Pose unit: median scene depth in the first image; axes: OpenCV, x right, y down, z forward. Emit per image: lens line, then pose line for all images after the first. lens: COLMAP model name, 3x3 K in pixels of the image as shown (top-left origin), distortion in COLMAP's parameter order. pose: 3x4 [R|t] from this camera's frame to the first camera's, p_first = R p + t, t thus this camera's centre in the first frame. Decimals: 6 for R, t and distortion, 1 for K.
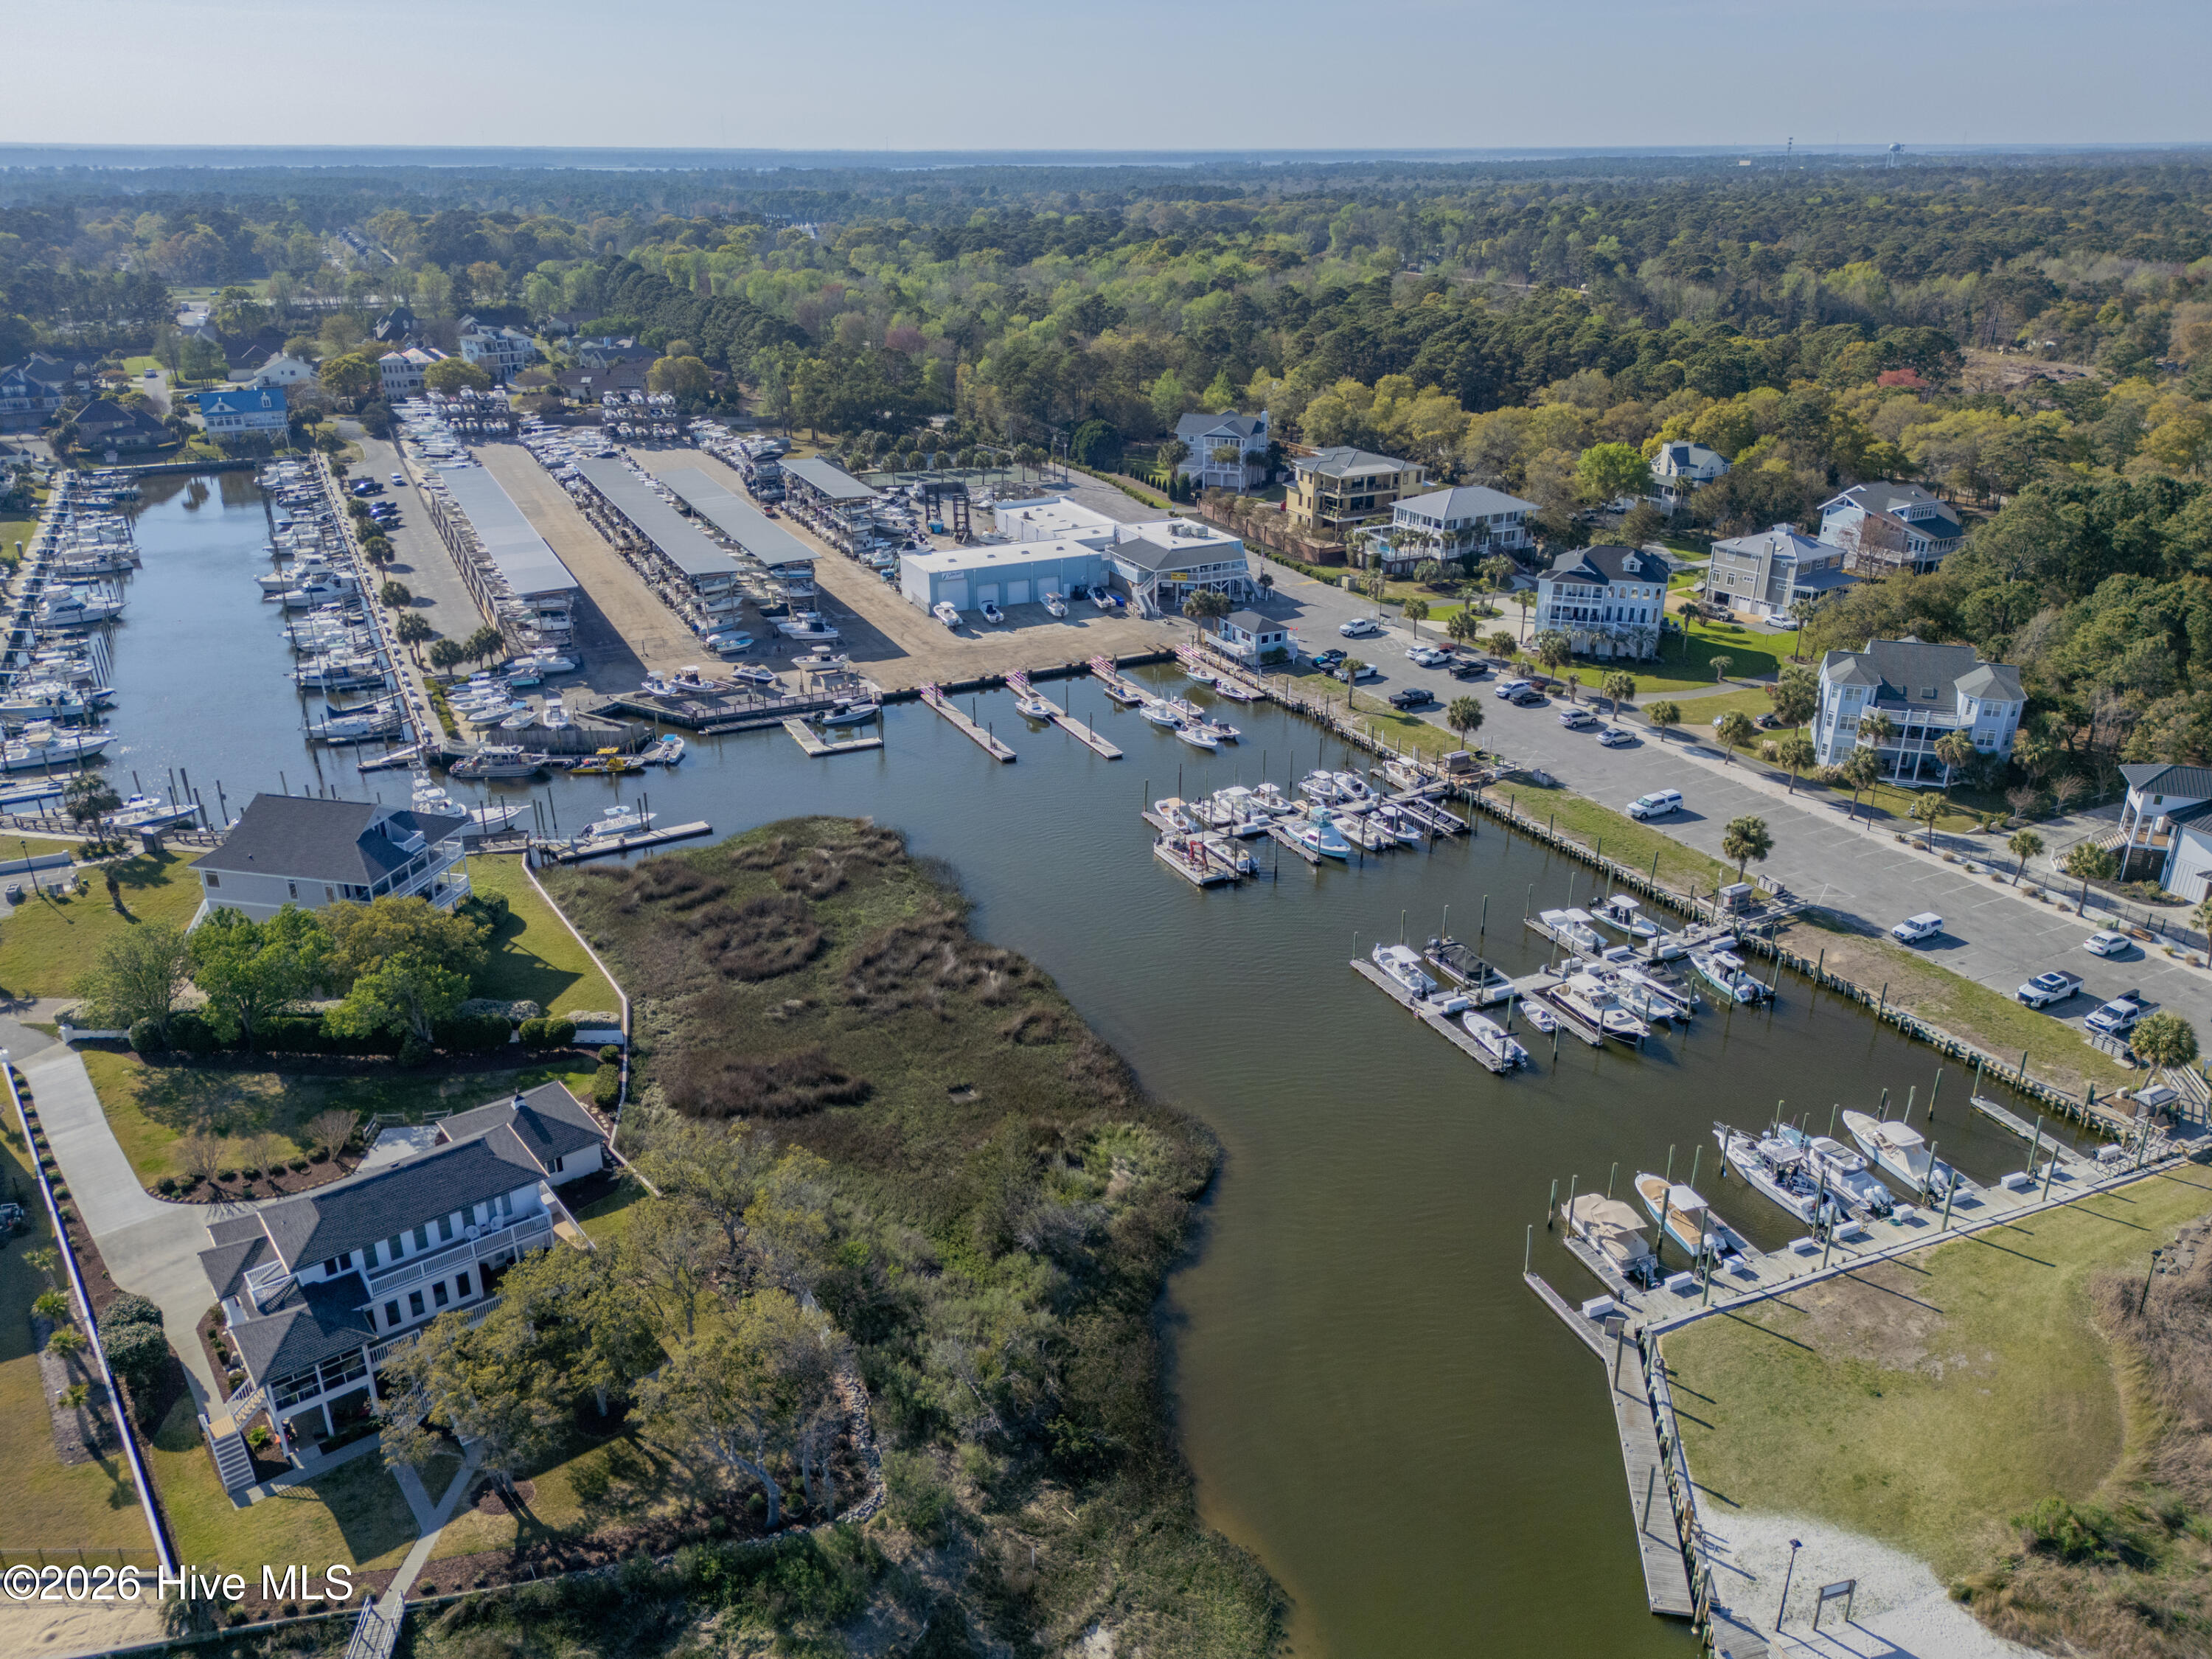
lens RADIAL K [[1590.6, 0, 1110.6], [0, 1590.6, 836.4], [0, 0, 1]] dist [0.077125, -0.067951]
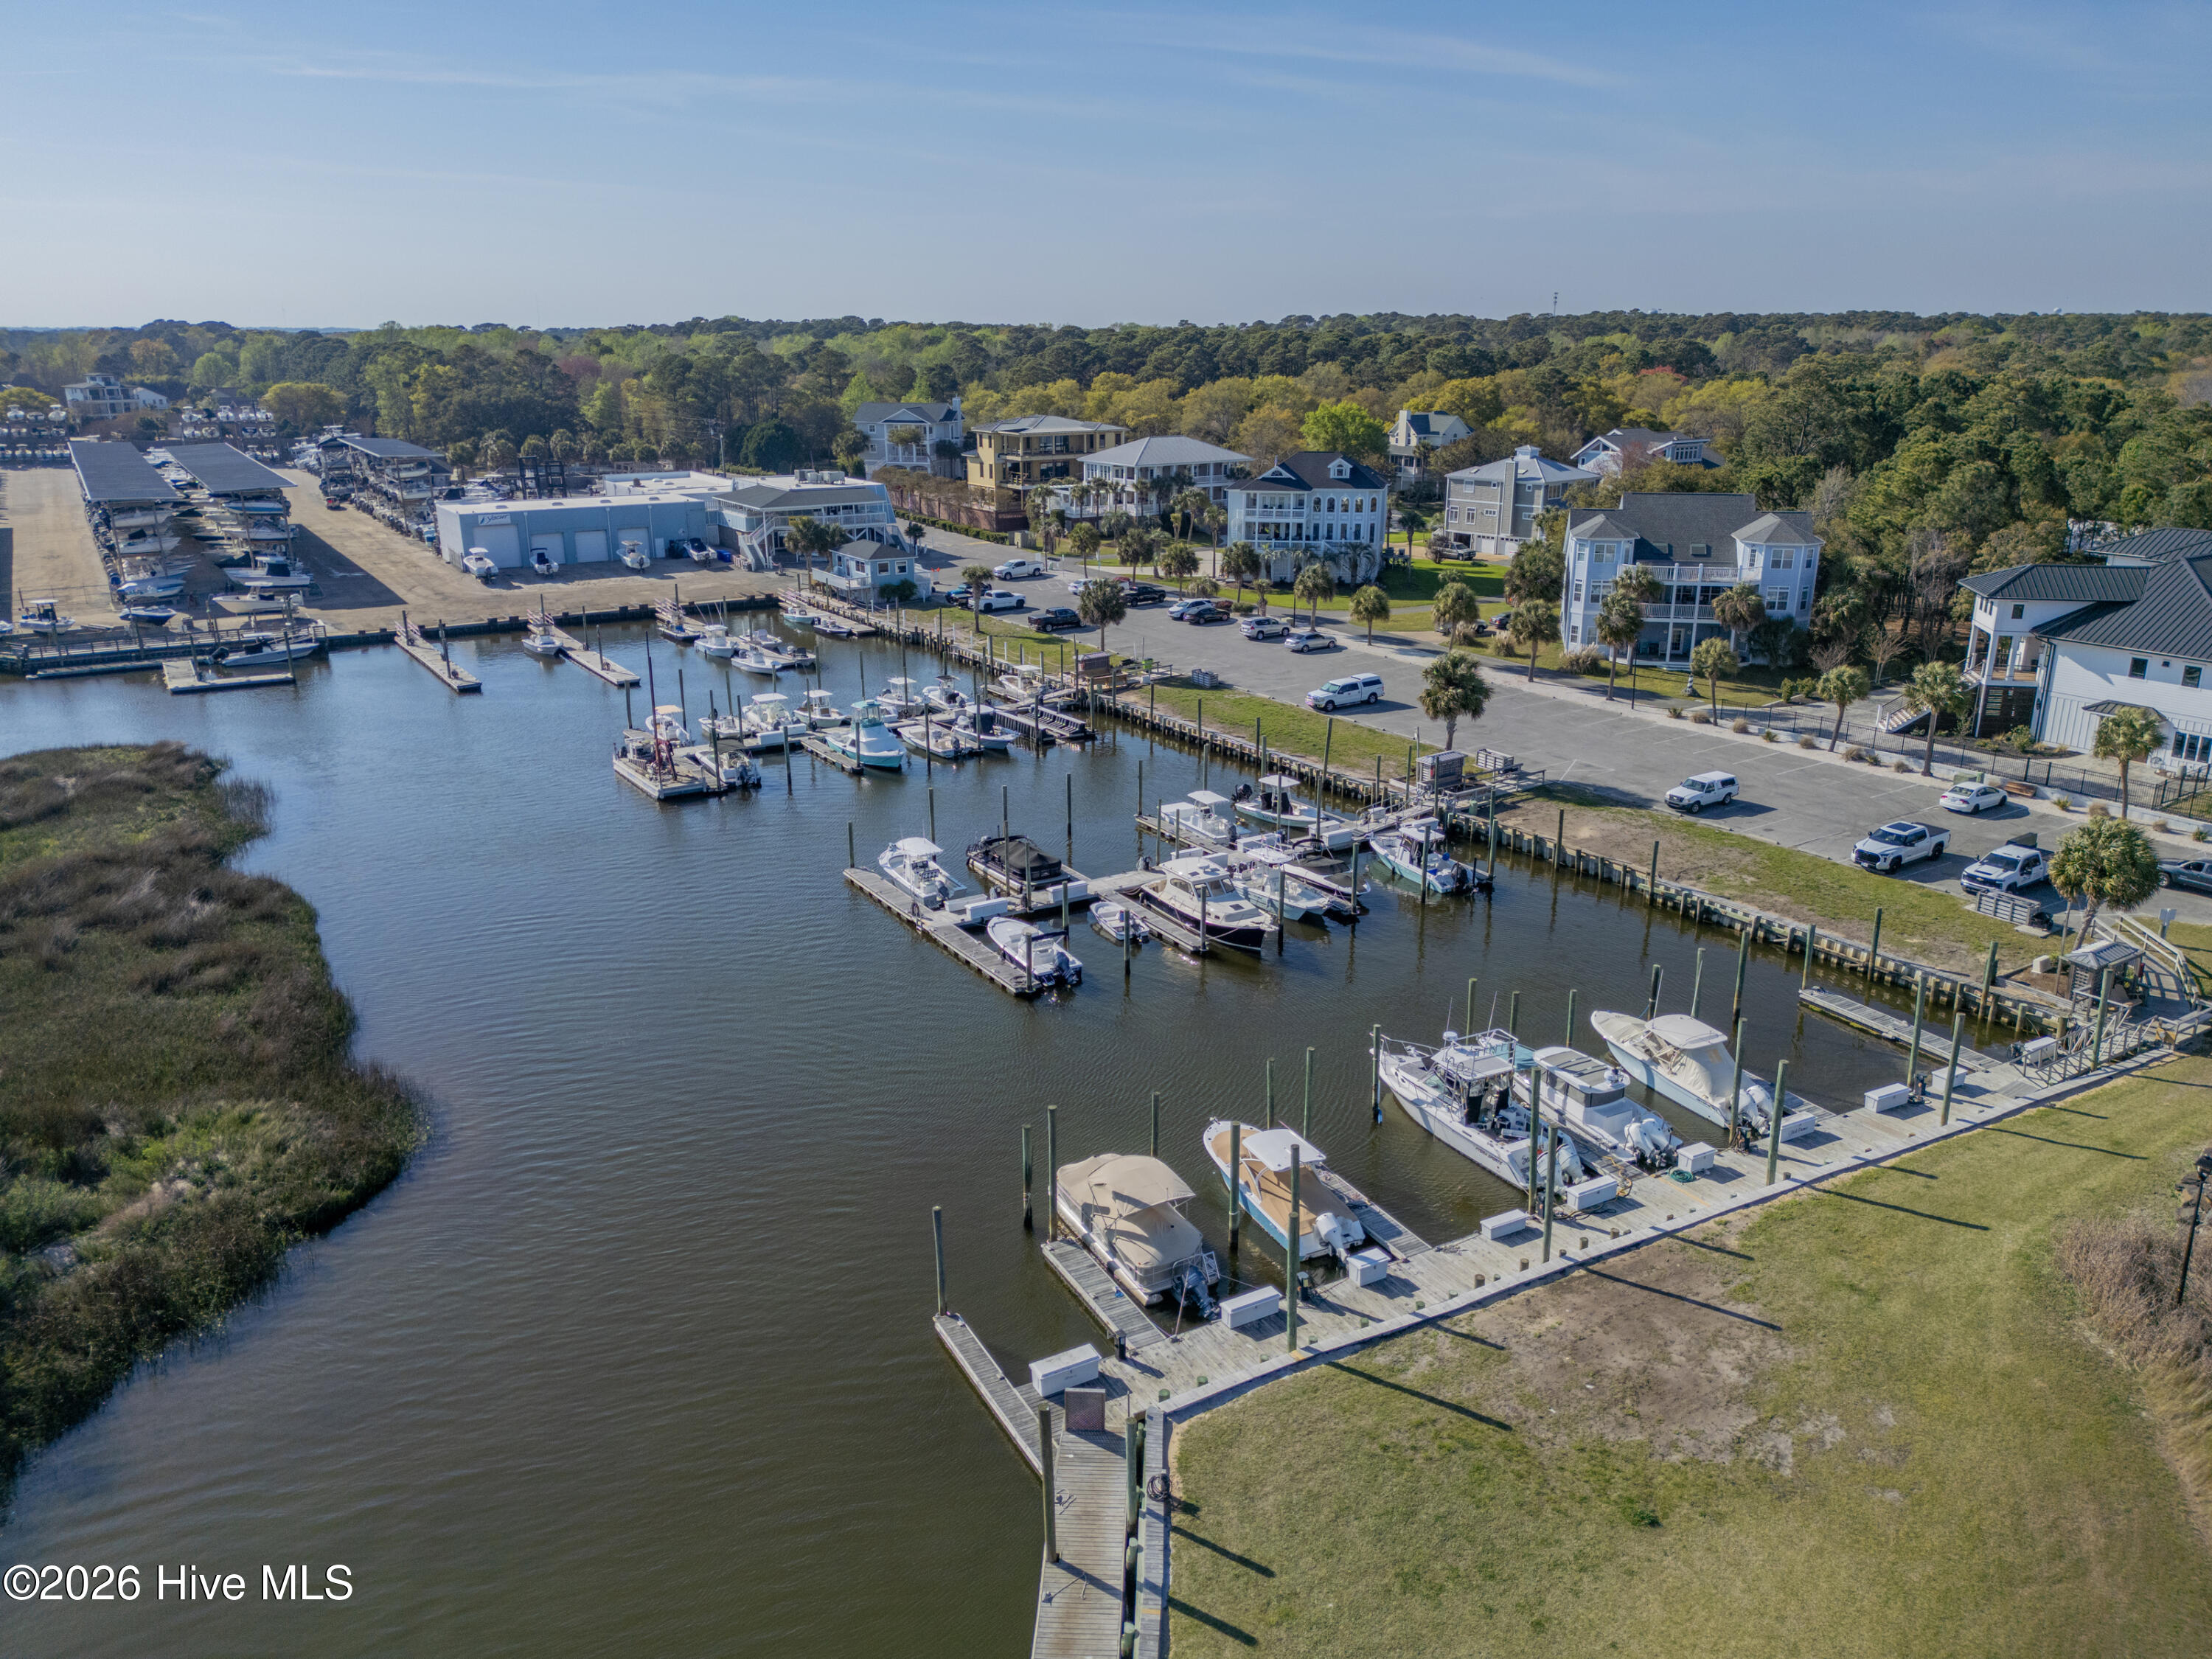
lens RADIAL K [[1590.6, 0, 1103.8], [0, 1590.6, 842.0], [0, 0, 1]] dist [0.077125, -0.067951]
pose [[0.994603, -0.034491, 0.097855, 0.177237], [0.043616, 0.994738, -0.092701, 0.120147], [-0.094143, 0.096468, 0.990874, 0.345774]]
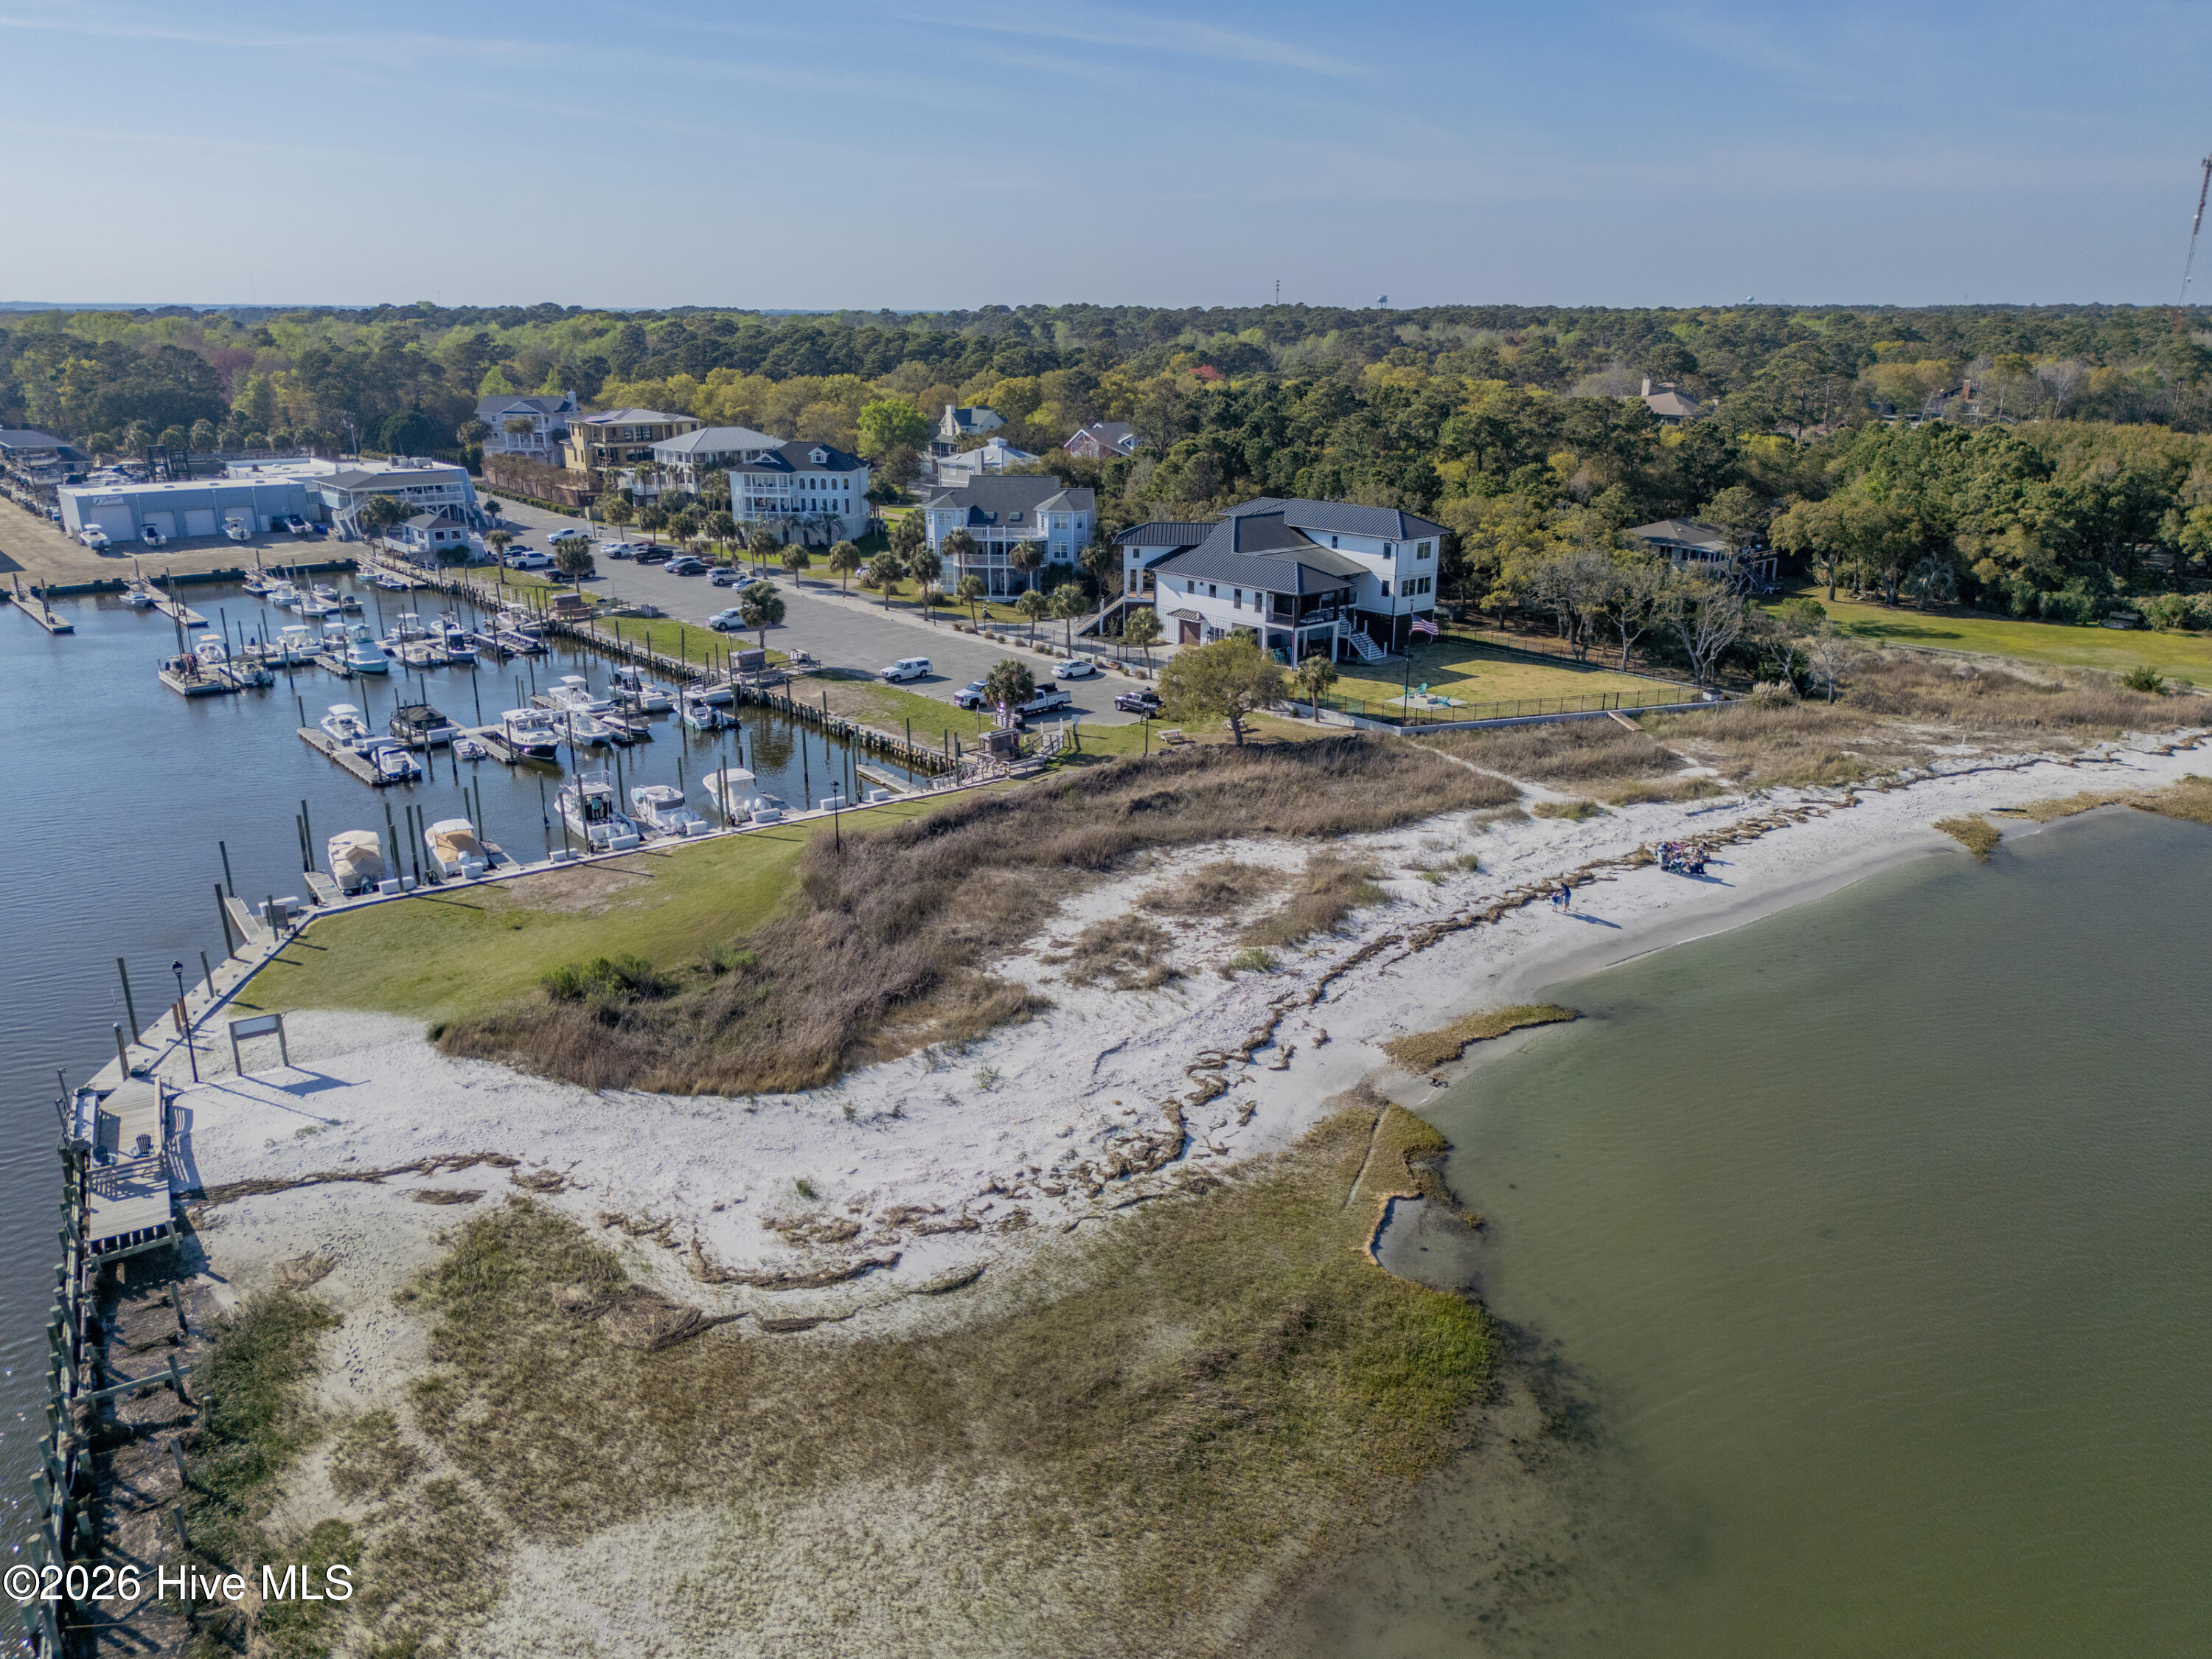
lens RADIAL K [[1590.6, 0, 1097.0], [0, 1590.6, 841.2], [0, 0, 1]] dist [0.077125, -0.067951]
pose [[0.971494, -0.073522, 0.225377, 0.357242], [0.092115, 0.993061, -0.073112, 0.236053], [-0.218437, 0.091788, 0.971525, -0.006249]]
